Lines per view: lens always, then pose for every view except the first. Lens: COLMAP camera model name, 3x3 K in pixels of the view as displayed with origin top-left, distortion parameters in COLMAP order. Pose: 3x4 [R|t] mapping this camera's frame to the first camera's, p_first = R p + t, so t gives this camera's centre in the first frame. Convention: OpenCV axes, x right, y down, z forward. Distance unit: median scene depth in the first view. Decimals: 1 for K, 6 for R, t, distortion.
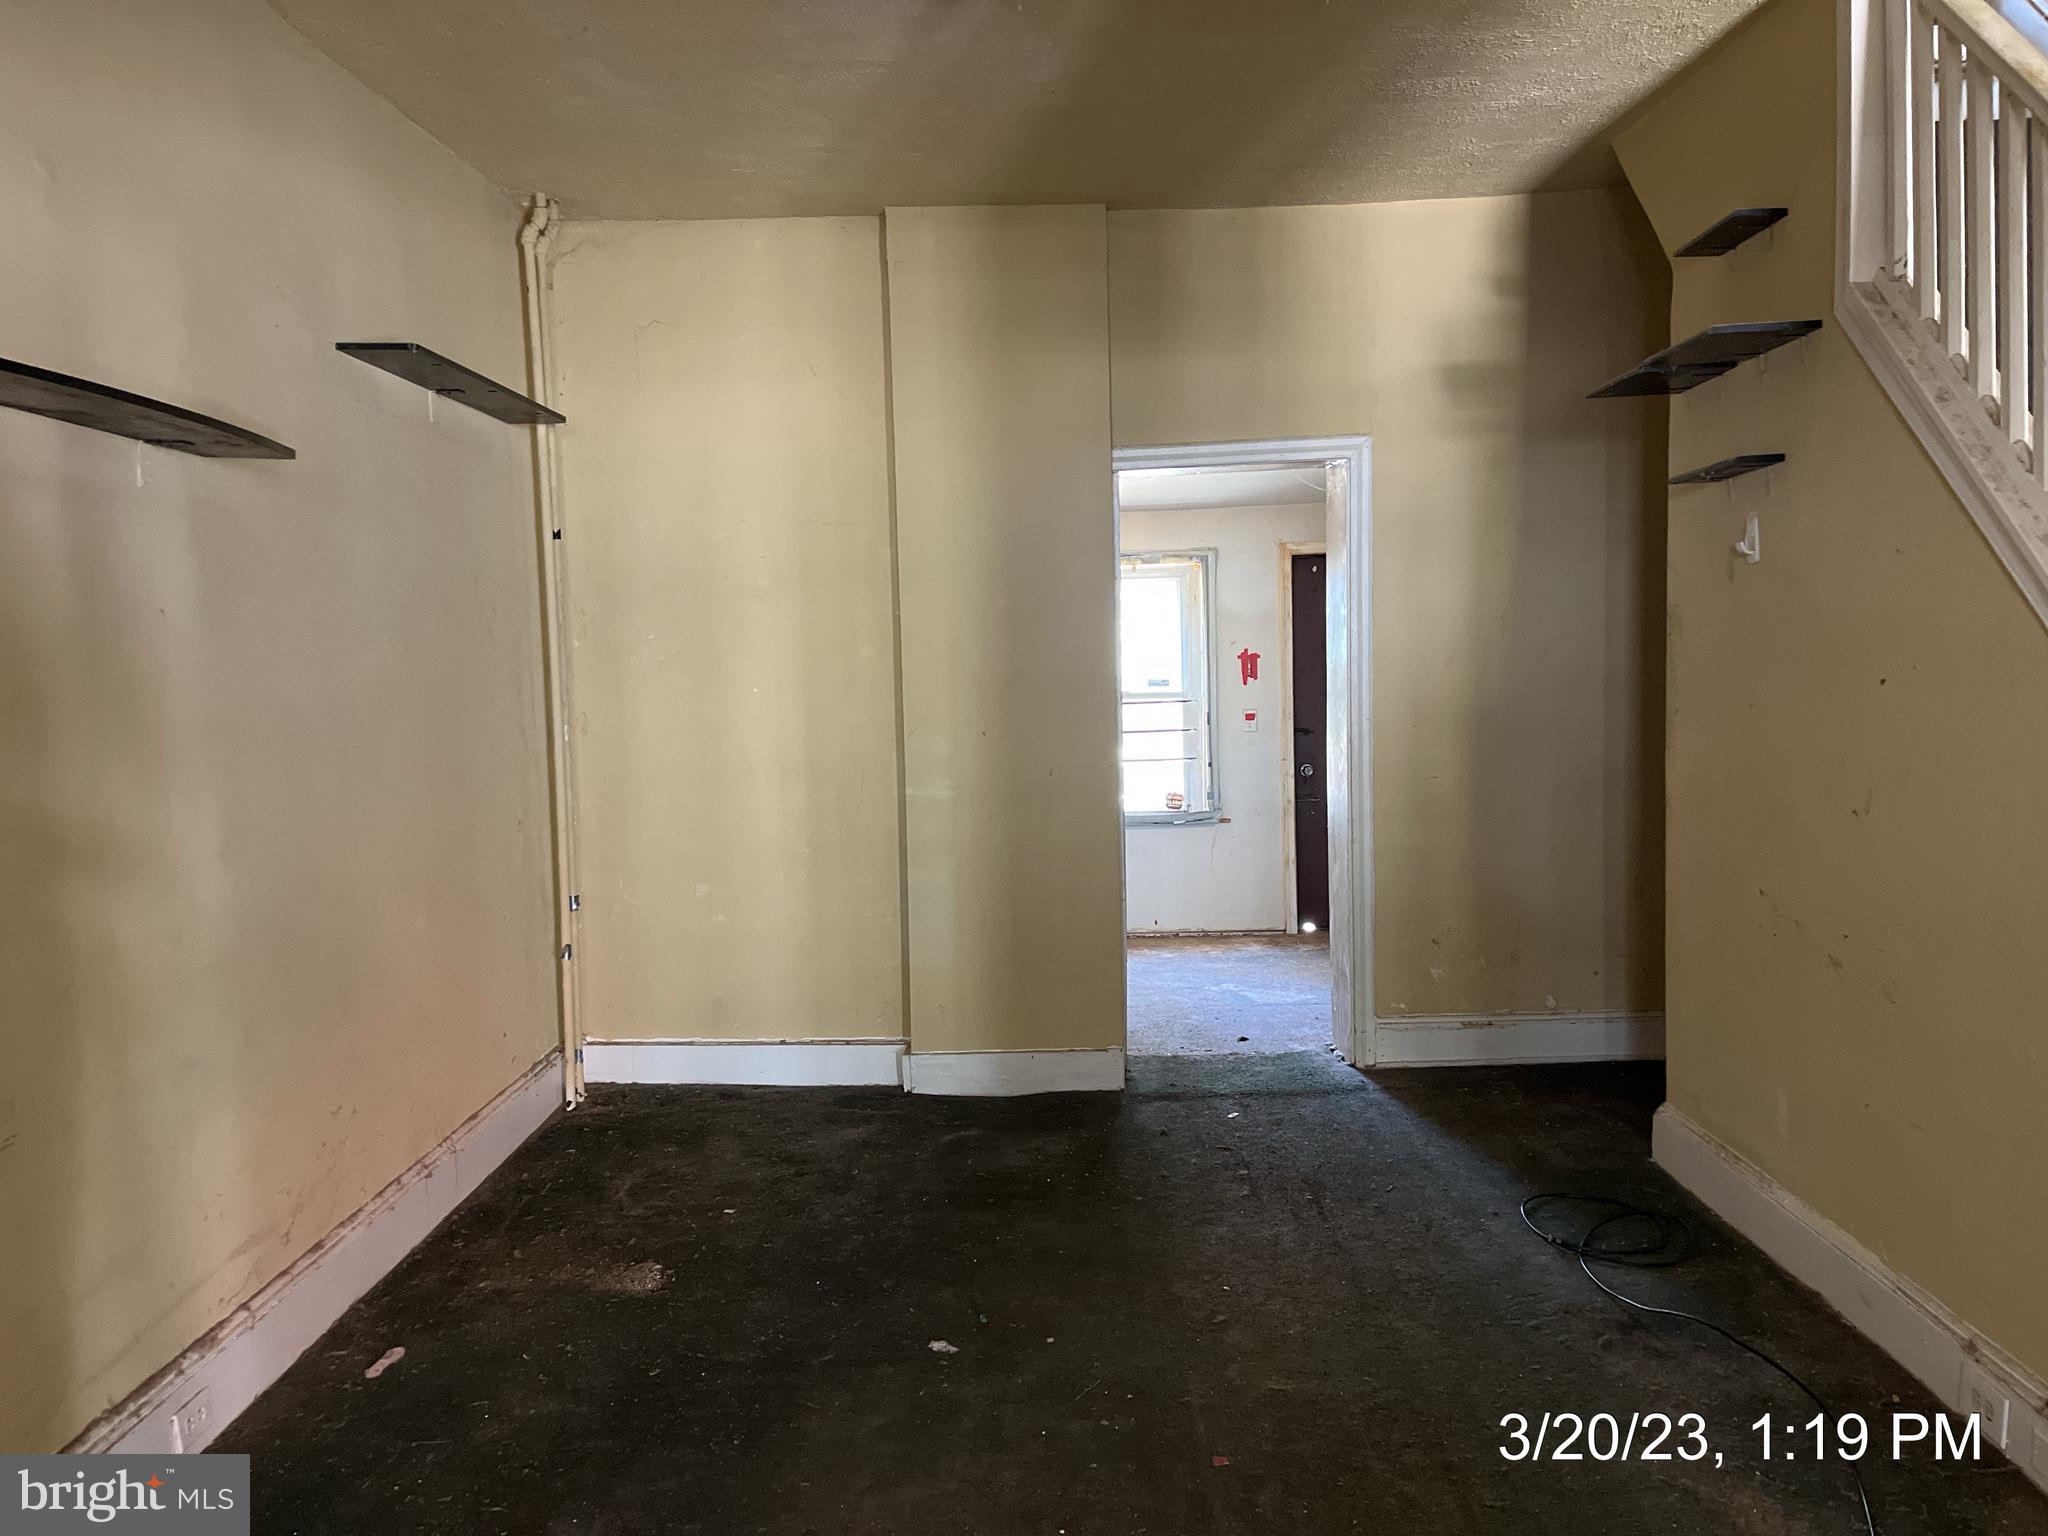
lens RADIAL K [[1538.8, 0, 1025.2], [0, 1538.8, 764.7], [0, 0, 1]] dist [-0.009950, -0.001640]
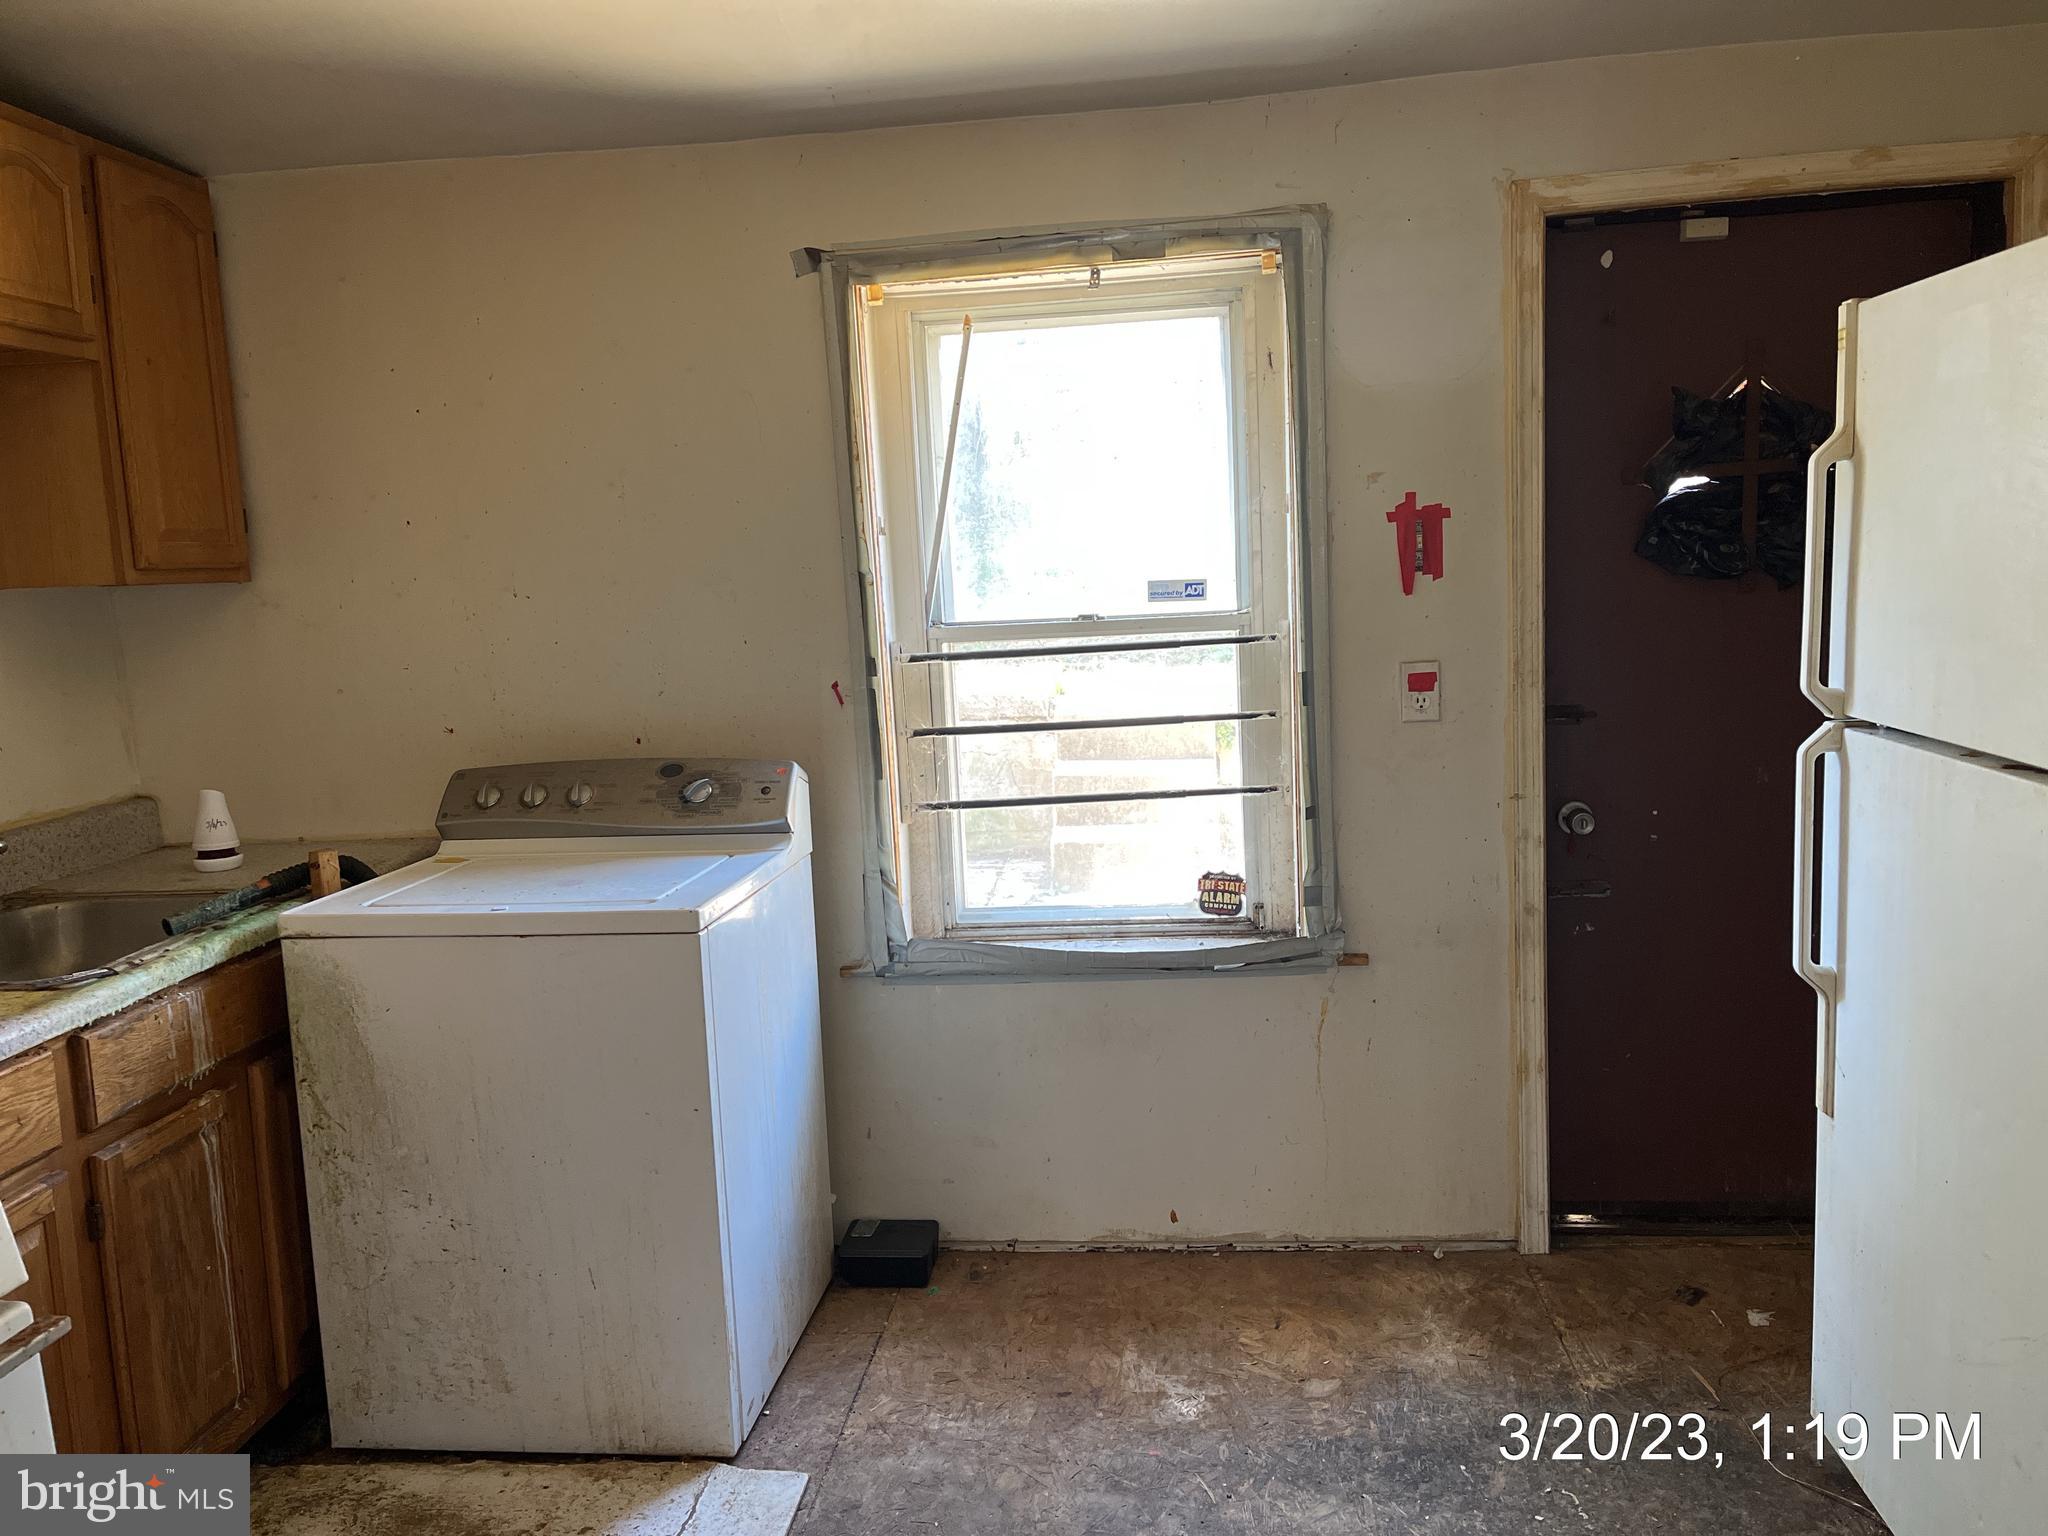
lens RADIAL K [[1538.8, 0, 1021.4], [0, 1538.8, 770.0], [0, 0, 1]] dist [-0.009950, -0.001640]
pose [[0.997088, -0.019226, -0.073793, 0.077648], [0.026269, 0.995065, 0.095689, -0.047562], [0.071589, -0.097349, 0.992672, 0.627525]]
